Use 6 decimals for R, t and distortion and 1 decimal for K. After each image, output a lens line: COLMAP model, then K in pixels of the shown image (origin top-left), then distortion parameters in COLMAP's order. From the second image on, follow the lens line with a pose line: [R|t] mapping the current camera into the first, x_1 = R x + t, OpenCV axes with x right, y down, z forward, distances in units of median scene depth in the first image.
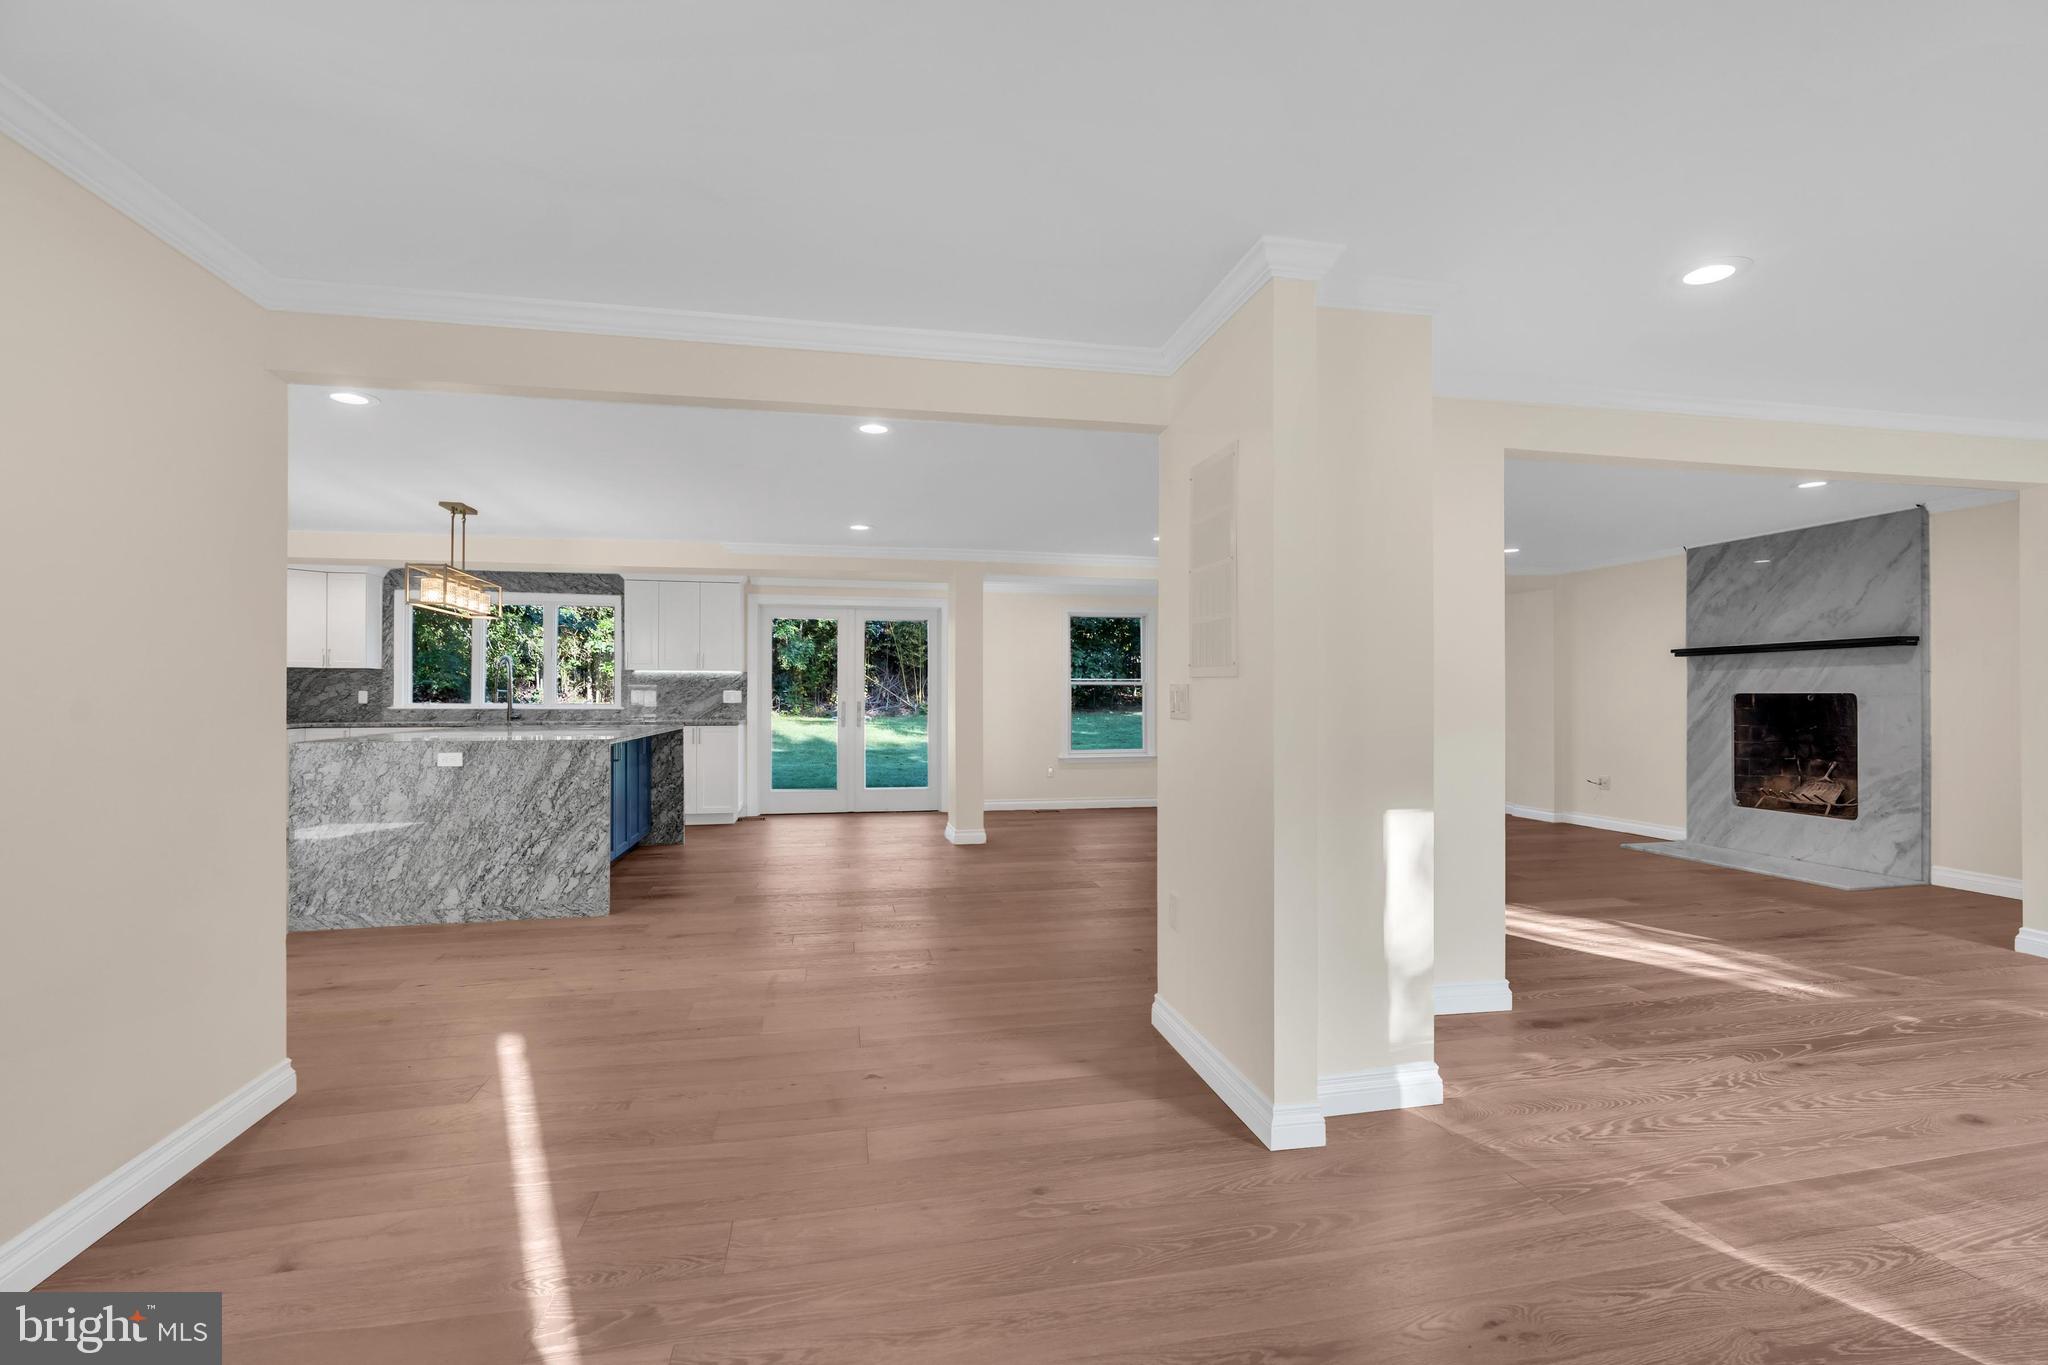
lens RADIAL K [[931.5, 0, 1056.1], [0, 931.5, 692.2], [0, 0, 1]] dist [-0.017279, 0.004997]
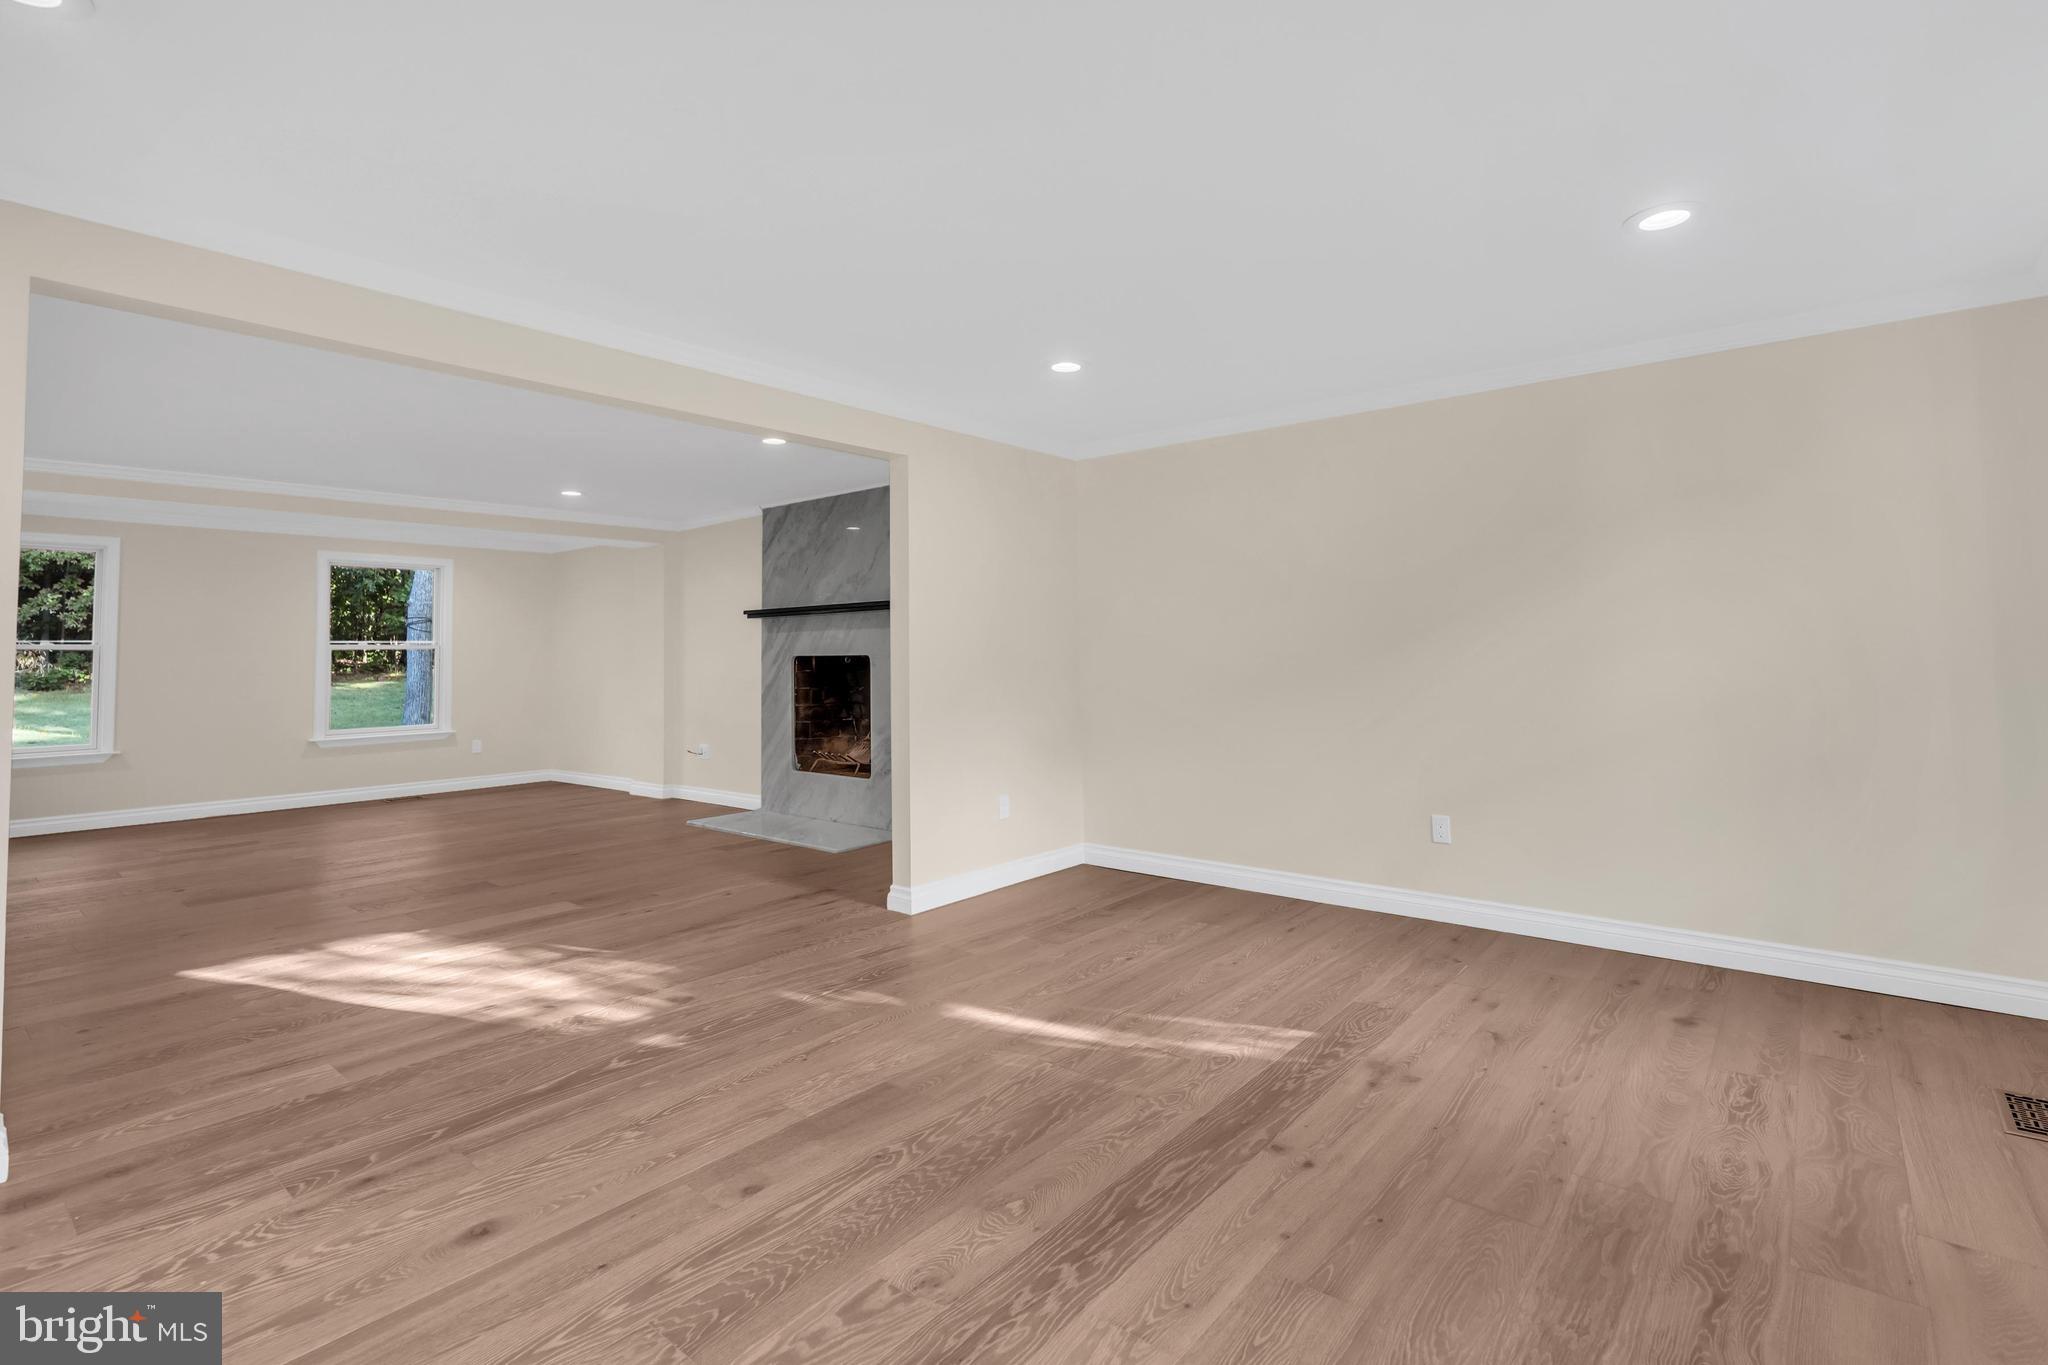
lens RADIAL K [[931.5, 0, 1068.5], [0, 931.5, 637.4], [0, 0, 1]] dist [-0.017279, 0.004997]
pose [[0.777185, 0.003022, 0.629265, 0.333756], [0.008556, 0.999845, -0.015370, -0.000955], [-0.629214, 0.017329, 0.777039, 0.040327]]
